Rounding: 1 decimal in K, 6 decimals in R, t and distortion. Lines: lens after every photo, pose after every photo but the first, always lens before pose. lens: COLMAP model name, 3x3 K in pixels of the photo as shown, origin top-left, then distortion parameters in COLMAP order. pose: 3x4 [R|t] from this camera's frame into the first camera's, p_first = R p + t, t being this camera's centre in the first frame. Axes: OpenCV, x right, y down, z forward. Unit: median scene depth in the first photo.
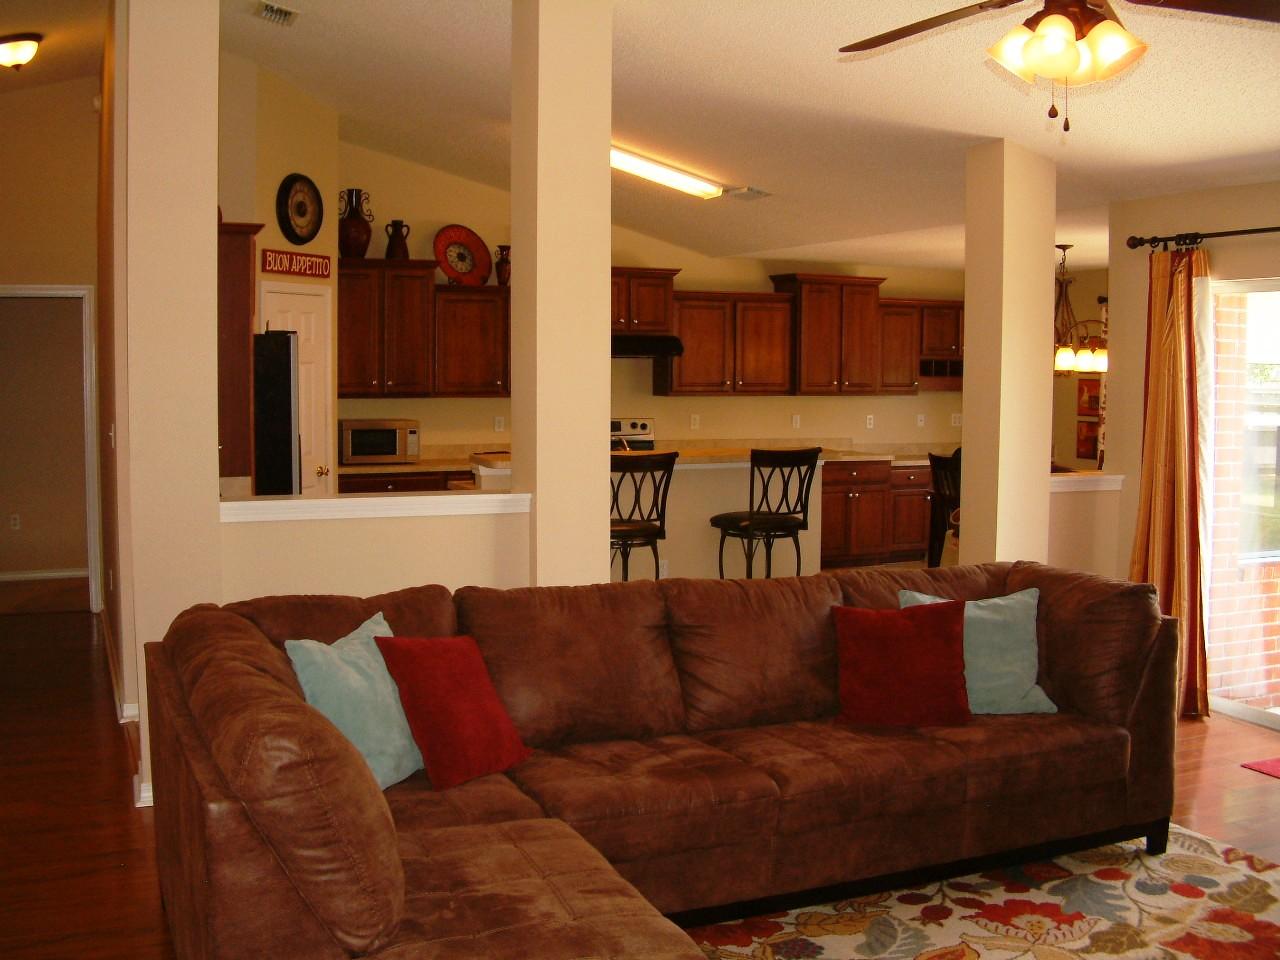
lens RADIAL K [[1337.2, 0, 632.8], [0, 1337.2, 471.5], [0, 0, 1]] dist [-0.220739, 0.138903]
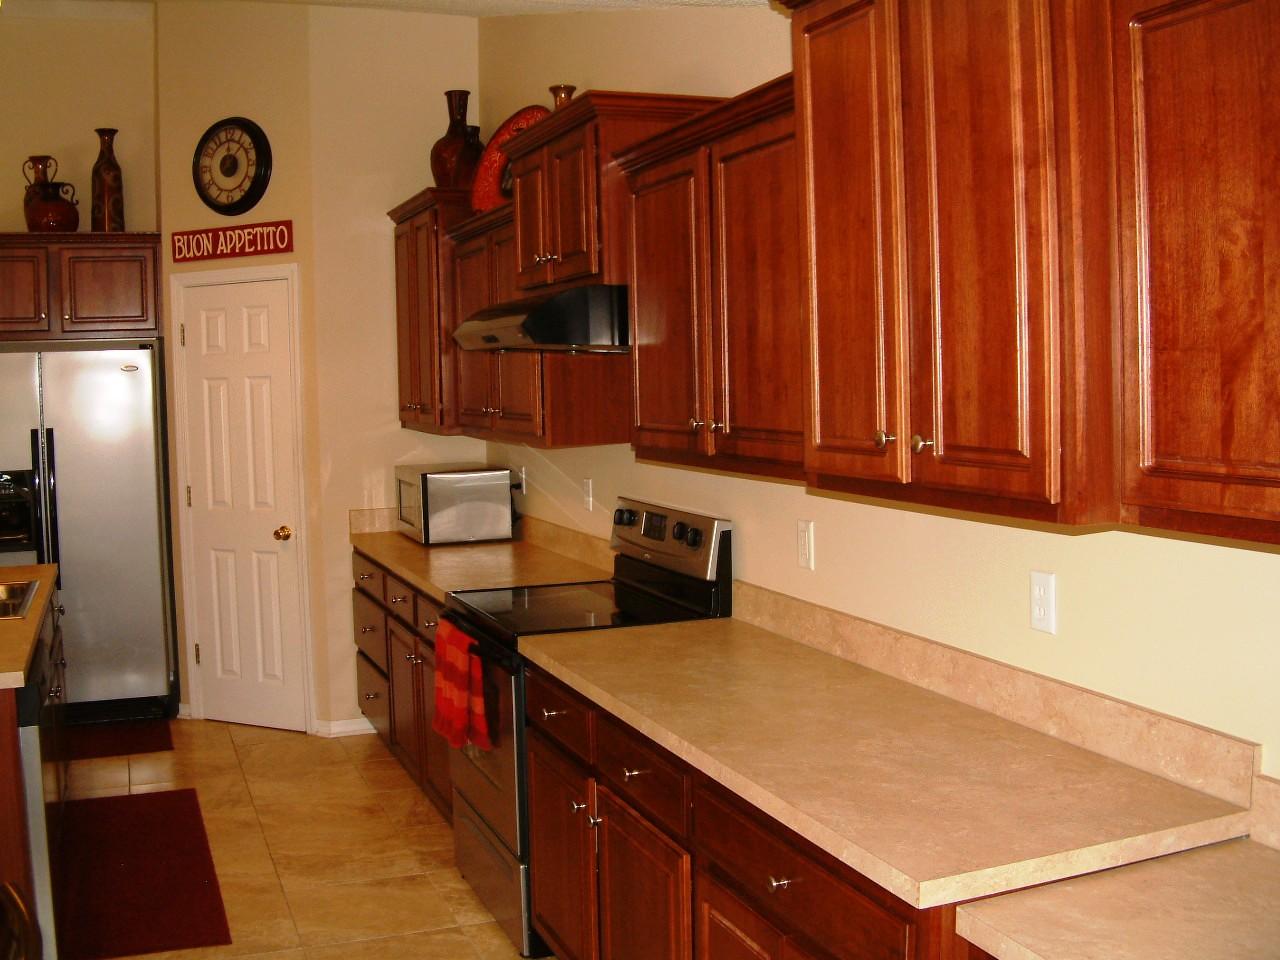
lens RADIAL K [[1337.2, 0, 632.8], [0, 1337.2, 471.5], [0, 0, 1]] dist [-0.220739, 0.138903]
pose [[-0.042349, 0.064292, -0.997032, 0.413875], [-0.061480, 0.995869, 0.066828, -0.085203], [0.997209, 0.064128, -0.038221, 1.138276]]
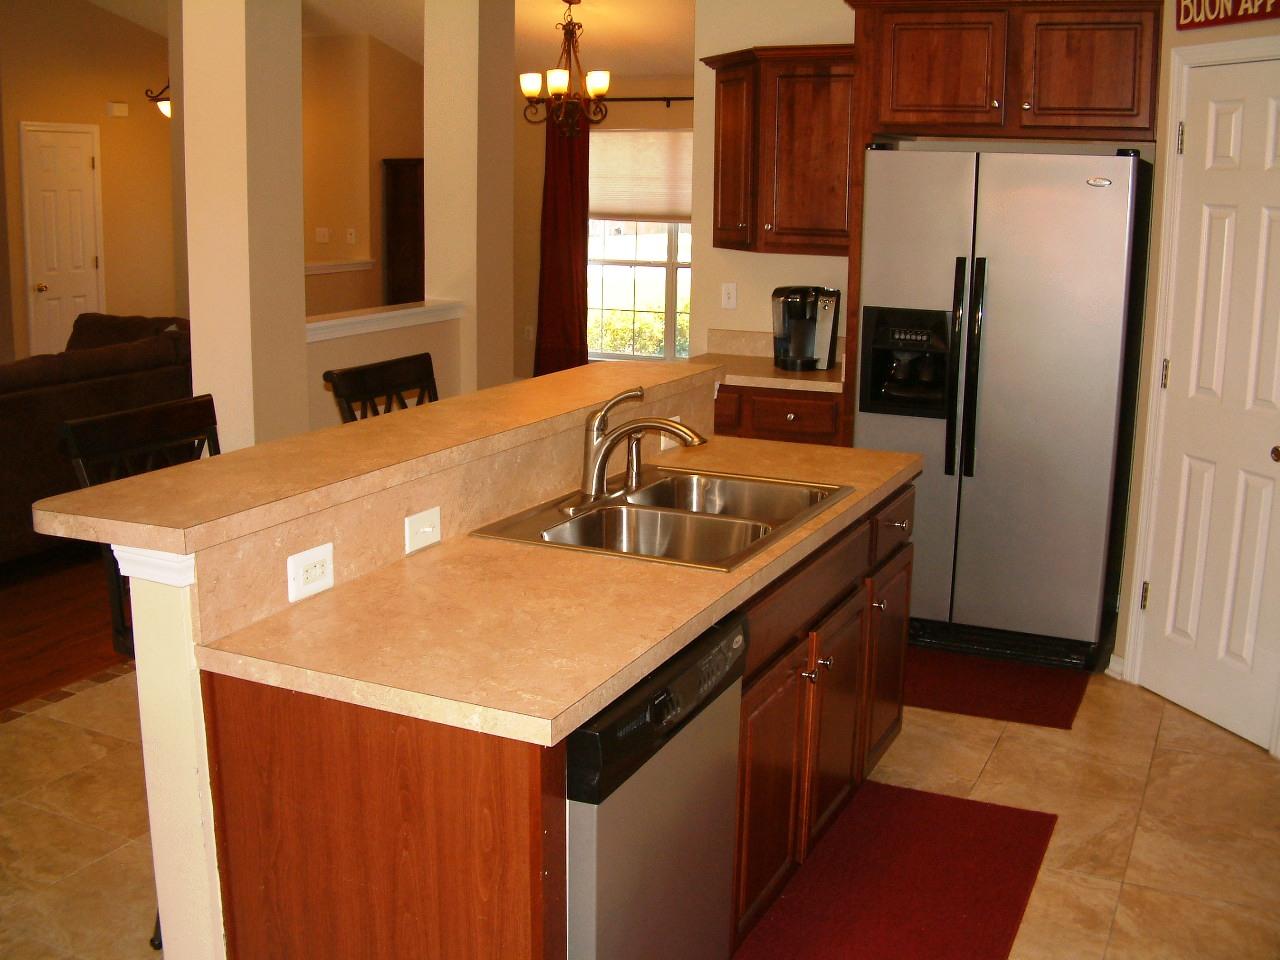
lens RADIAL K [[1337.2, 0, 632.8], [0, 1337.2, 471.5], [0, 0, 1]] dist [-0.220739, 0.138903]
pose [[-0.763533, 0.117441, -0.635000, 0.196499], [-0.069540, 0.962653, 0.261655, -0.087070], [0.642013, 0.243940, -0.726851, 1.106960]]
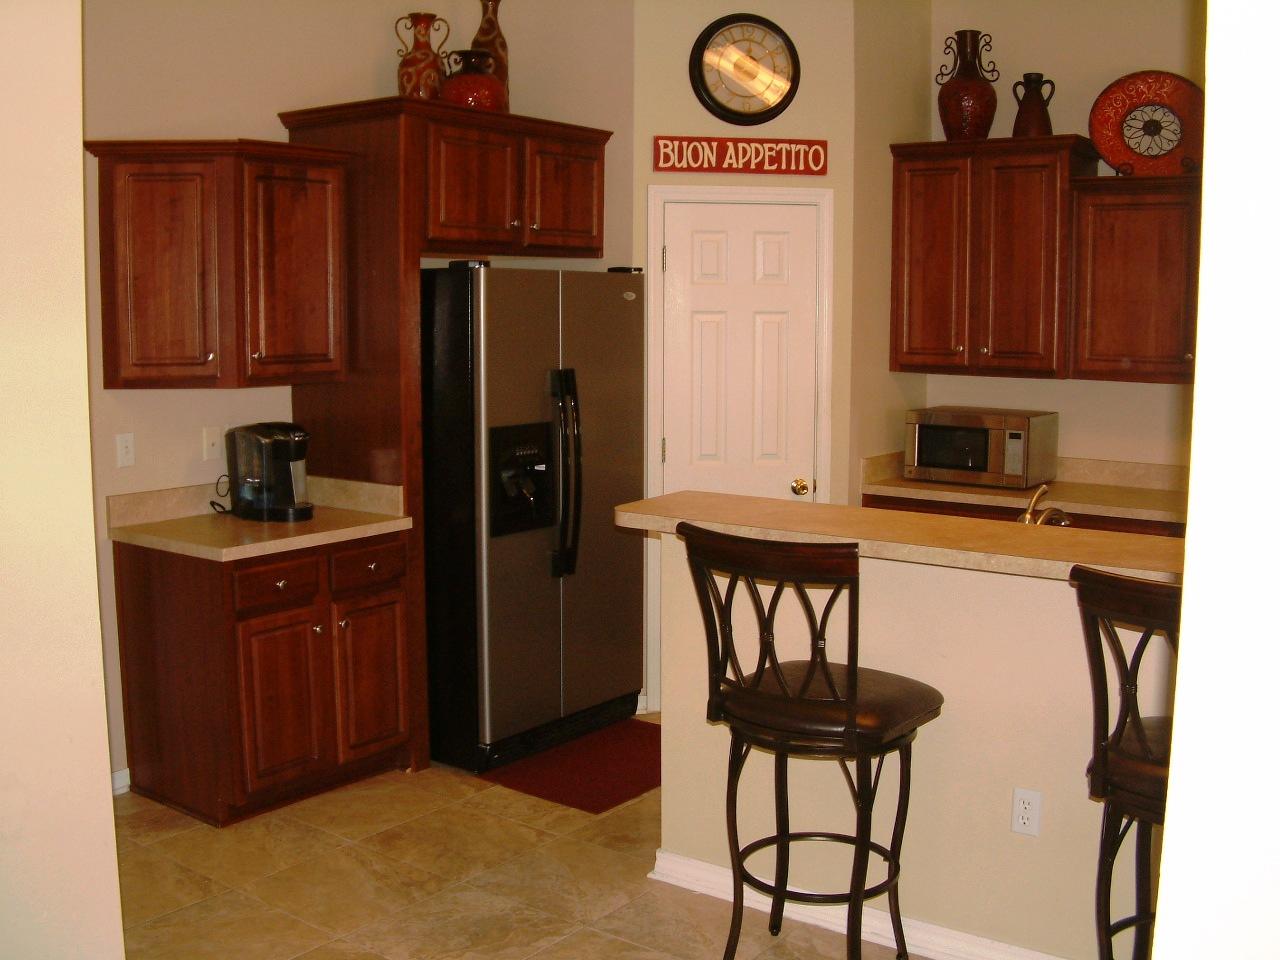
lens RADIAL K [[1337.2, 0, 632.8], [0, 1337.2, 471.5], [0, 0, 1]] dist [-0.220739, 0.138903]
pose [[0.493605, 0.101413, -0.863753, 0.254719], [-0.070668, 0.994571, 0.076387, -0.047132], [0.866810, 0.023335, 0.498091, 0.582786]]
